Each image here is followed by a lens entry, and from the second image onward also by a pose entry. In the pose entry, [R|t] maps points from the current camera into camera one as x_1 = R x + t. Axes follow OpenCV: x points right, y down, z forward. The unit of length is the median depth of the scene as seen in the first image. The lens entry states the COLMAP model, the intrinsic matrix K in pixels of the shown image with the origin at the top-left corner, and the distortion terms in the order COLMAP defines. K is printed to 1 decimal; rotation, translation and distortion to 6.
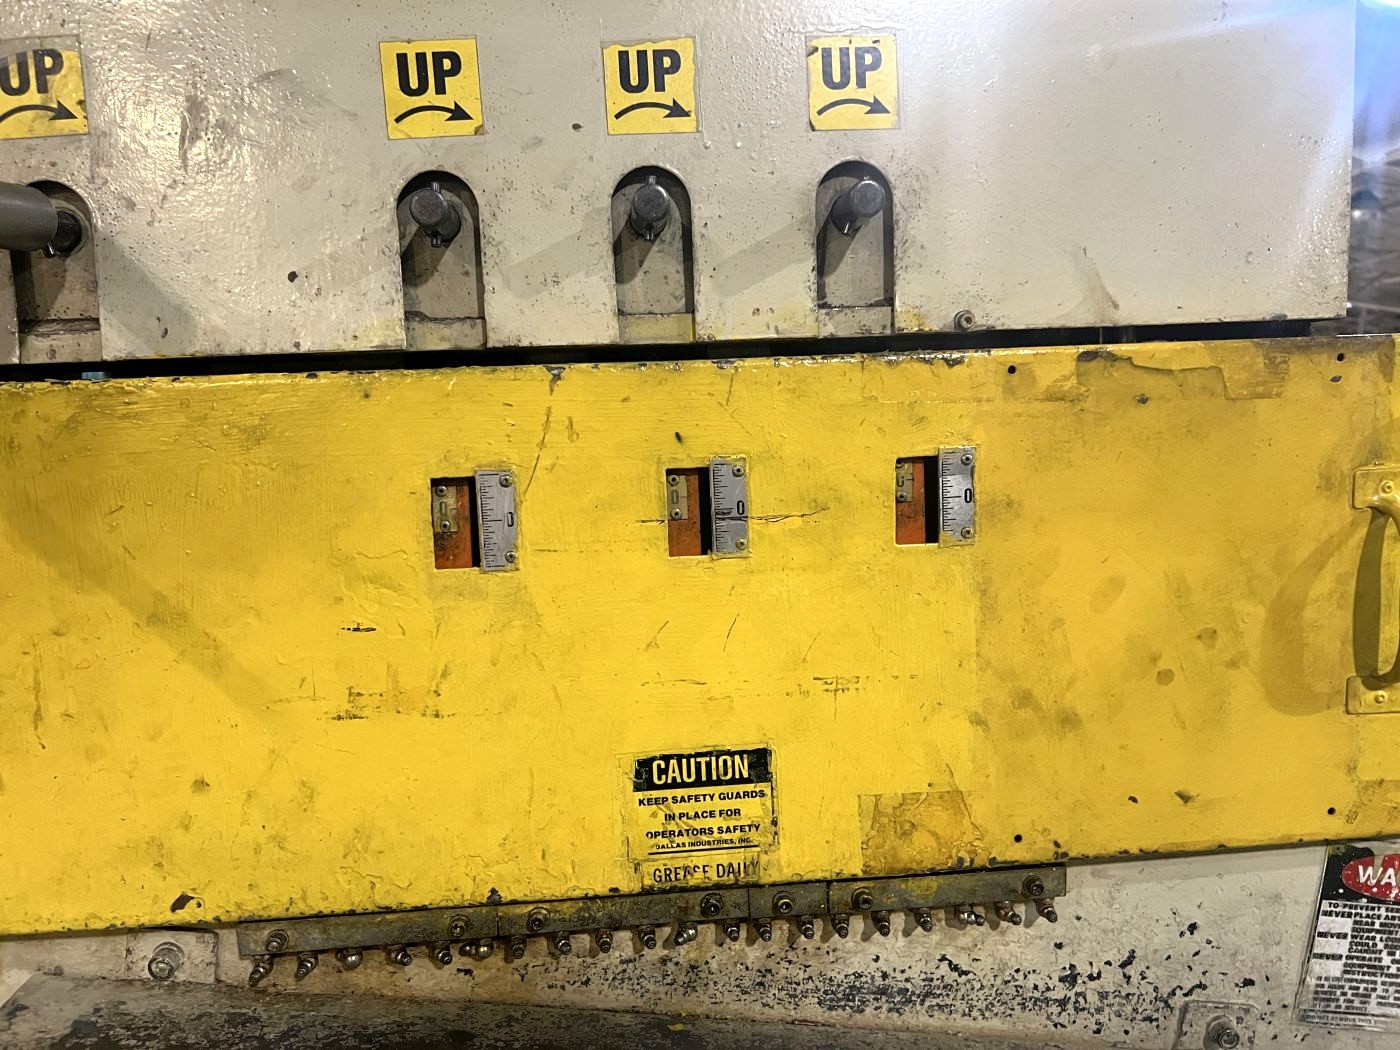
lens RADIAL K [[1082.8, 0, 700.0], [0, 1082.8, 525.0], [0, 0, 1]] dist [0.037727, -0.067797]
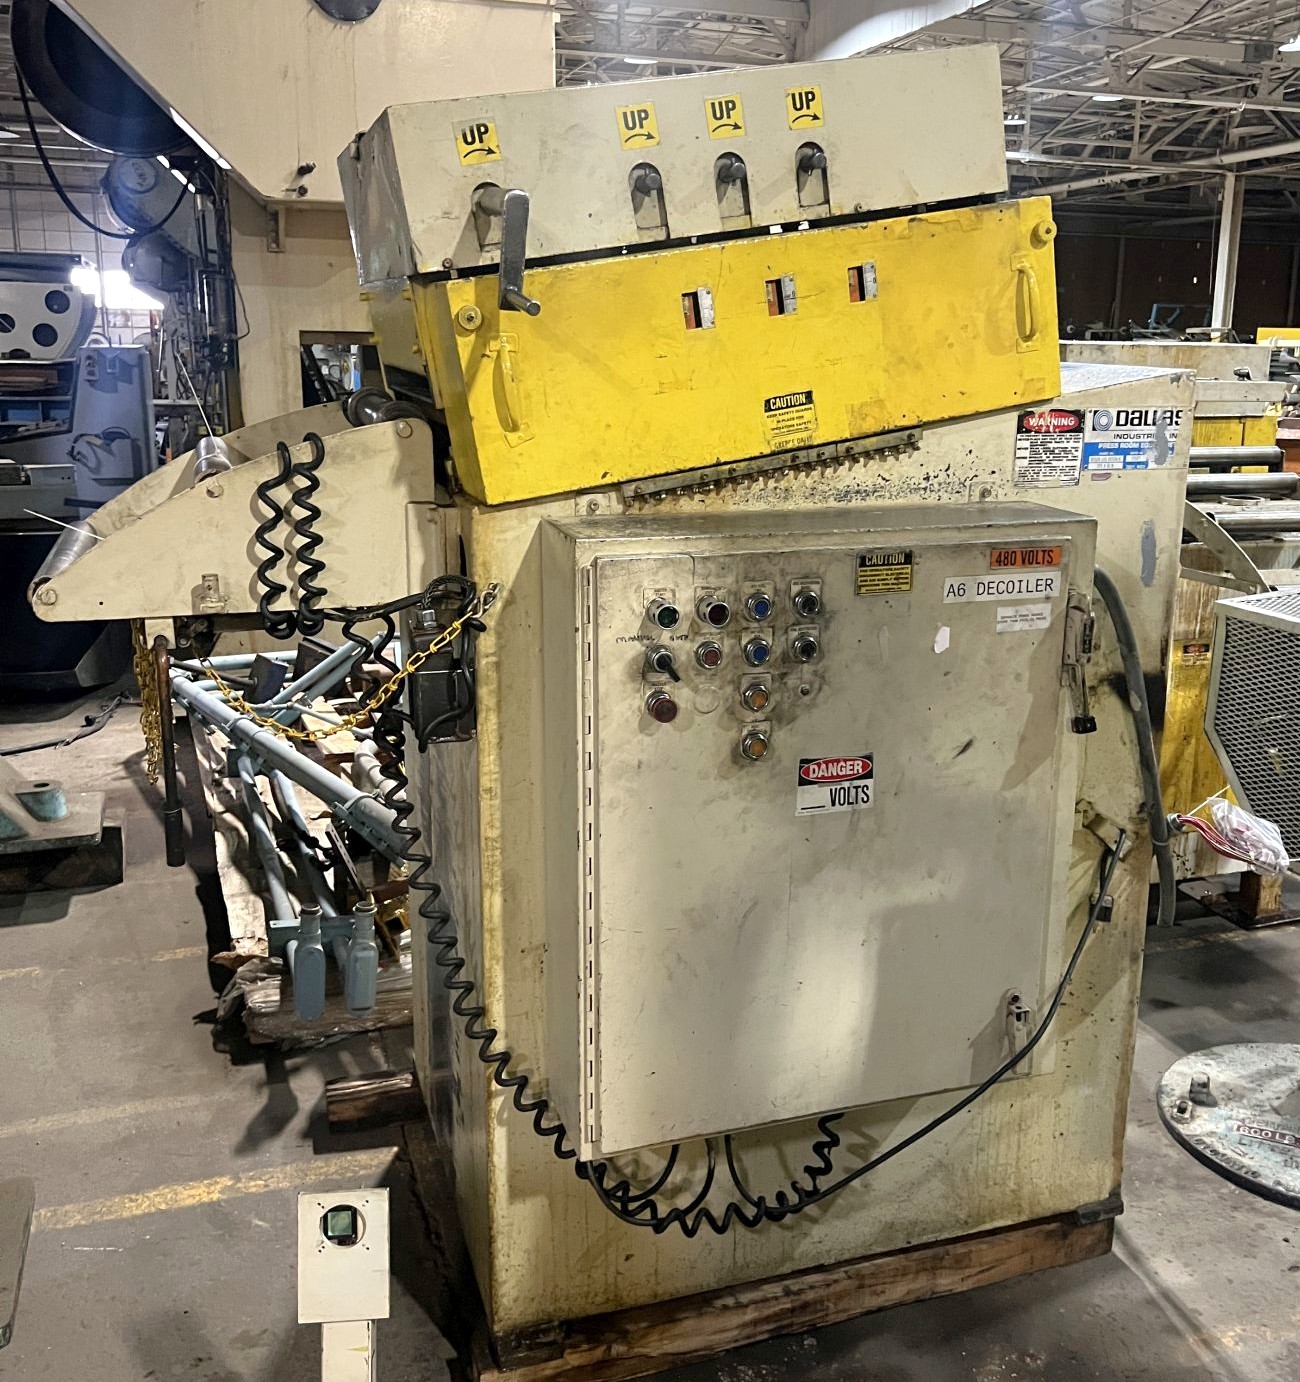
lens RADIAL K [[1461.7, 0, 710.6], [0, 1461.7, 686.0], [0, 0, 1]] dist [0.035347, -0.022498]
pose [[0.958852, -0.165757, 0.230495, -1.027203], [0.125696, 0.975814, 0.178851, 0.227910], [-0.254566, -0.142519, 0.956496, -2.236176]]
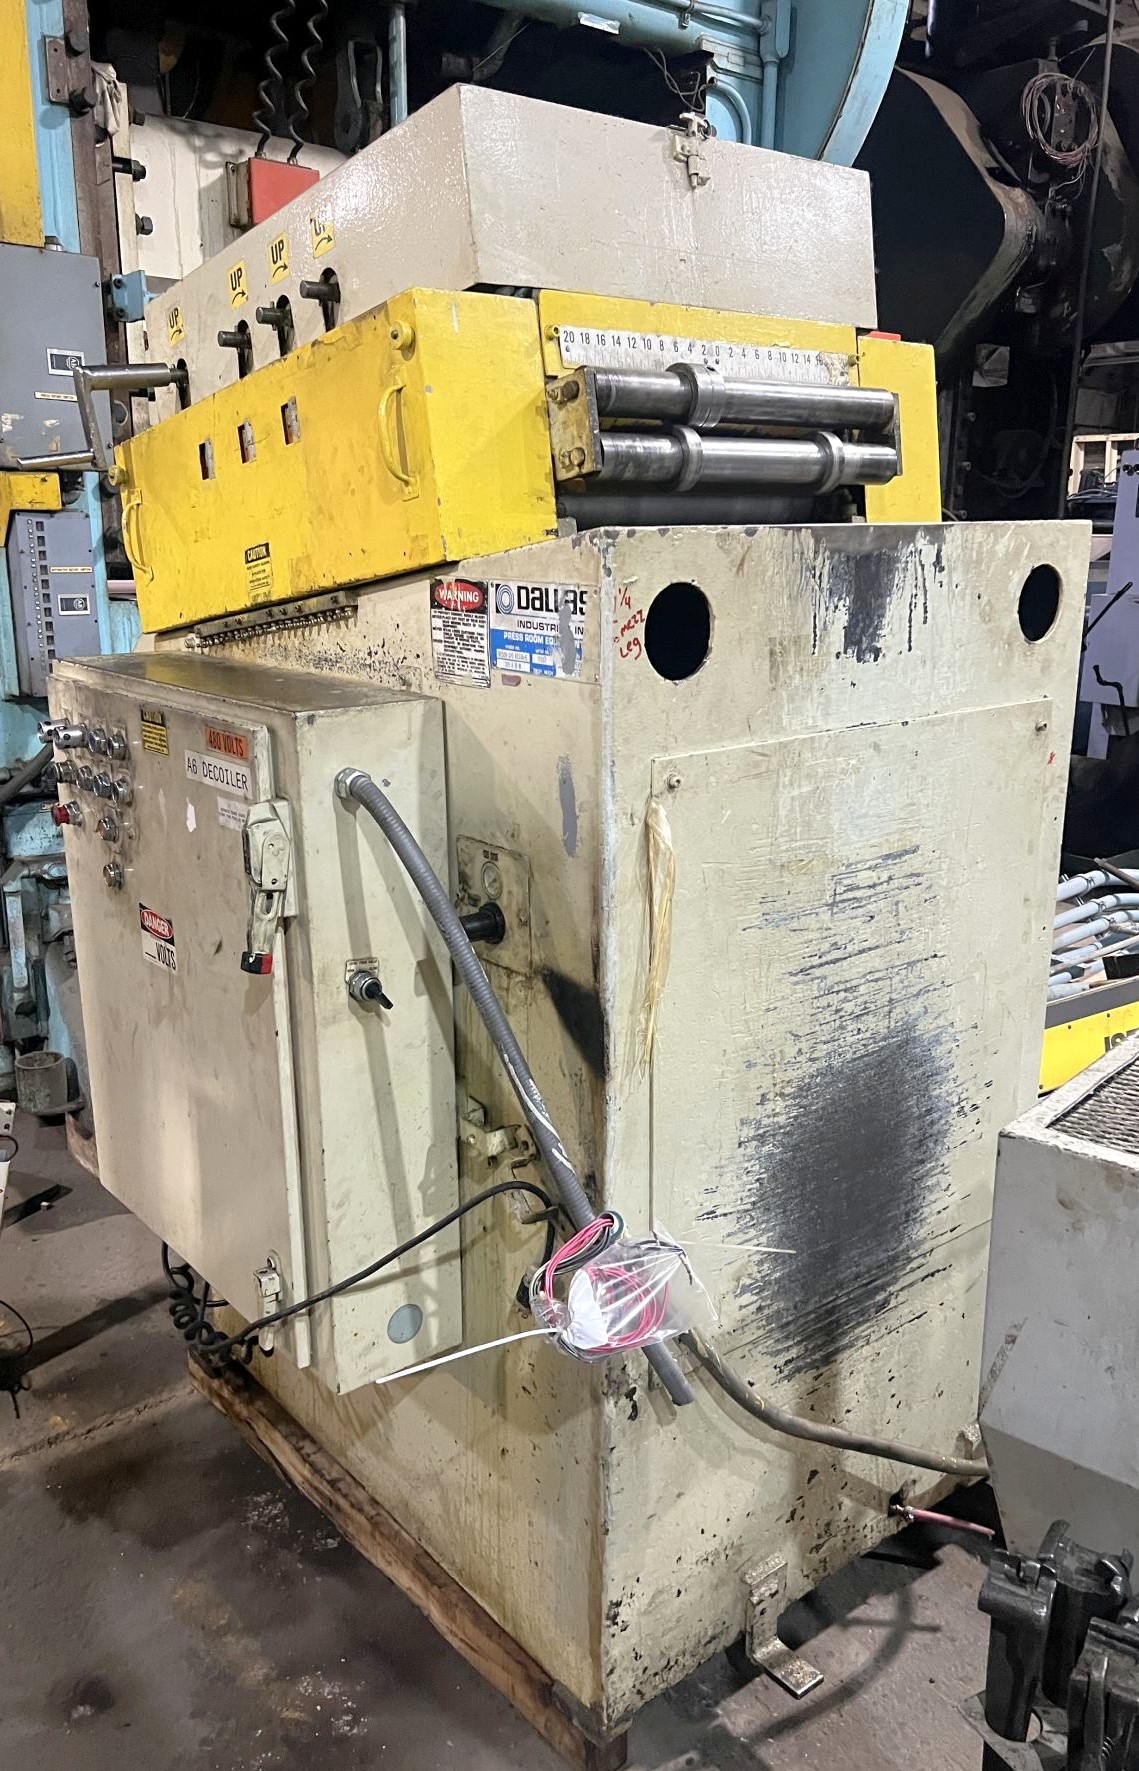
lens RADIAL K [[1356.0, 0, 569.5], [0, 1356.0, 885.5], [0, 0, 1]] dist [0.052768, -0.002147]
pose [[0.570519, 0.103178, -0.814777, 2.854287], [-0.021138, 0.993593, 0.111021, 0.584630], [0.821012, -0.046117, 0.569045, -0.205000]]
